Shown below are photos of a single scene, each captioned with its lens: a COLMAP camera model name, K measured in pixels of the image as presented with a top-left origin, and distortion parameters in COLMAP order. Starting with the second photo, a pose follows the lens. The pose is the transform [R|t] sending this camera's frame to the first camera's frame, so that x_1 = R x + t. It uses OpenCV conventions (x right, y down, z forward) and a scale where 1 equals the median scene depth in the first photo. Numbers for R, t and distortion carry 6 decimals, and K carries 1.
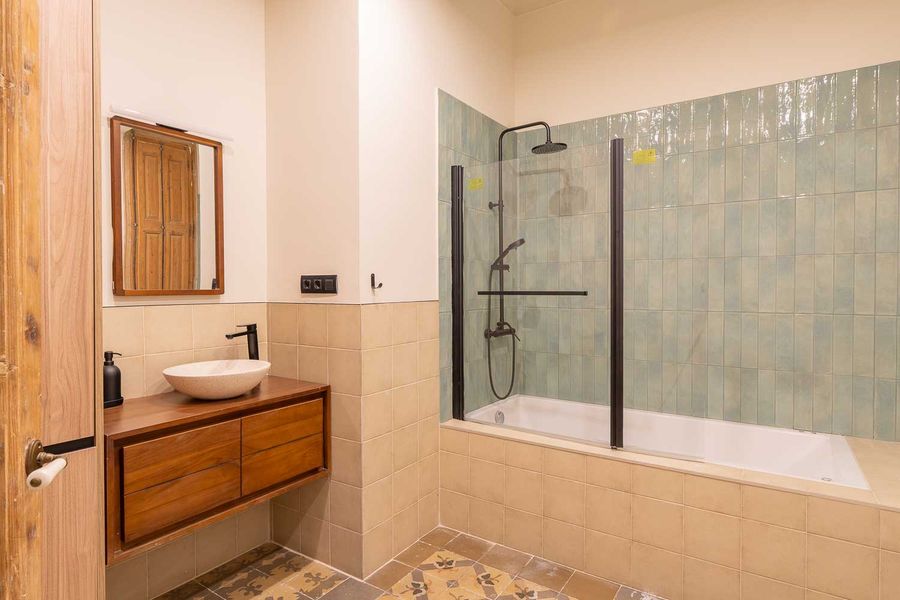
lens RADIAL K [[503.6, 0, 448.8], [0, 503.6, 294.1], [0, 0, 1]] dist [-0.006859, 0.002673]
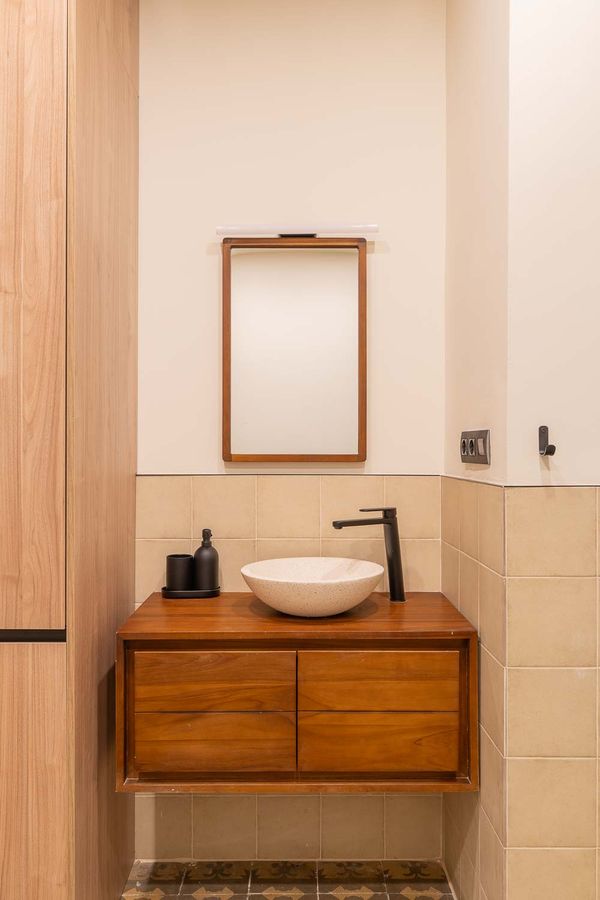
lens RADIAL K [[695.2, 0, 299.7], [0, 695.2, 449.4], [0, 0, 1]] dist [0.001236, 0.001347]
pose [[0.548664, 0.004697, -0.836030, 0.346741], [-0.012324, 0.999921, -0.002470, -0.014622], [0.835952, 0.011659, 0.548679, 0.500851]]
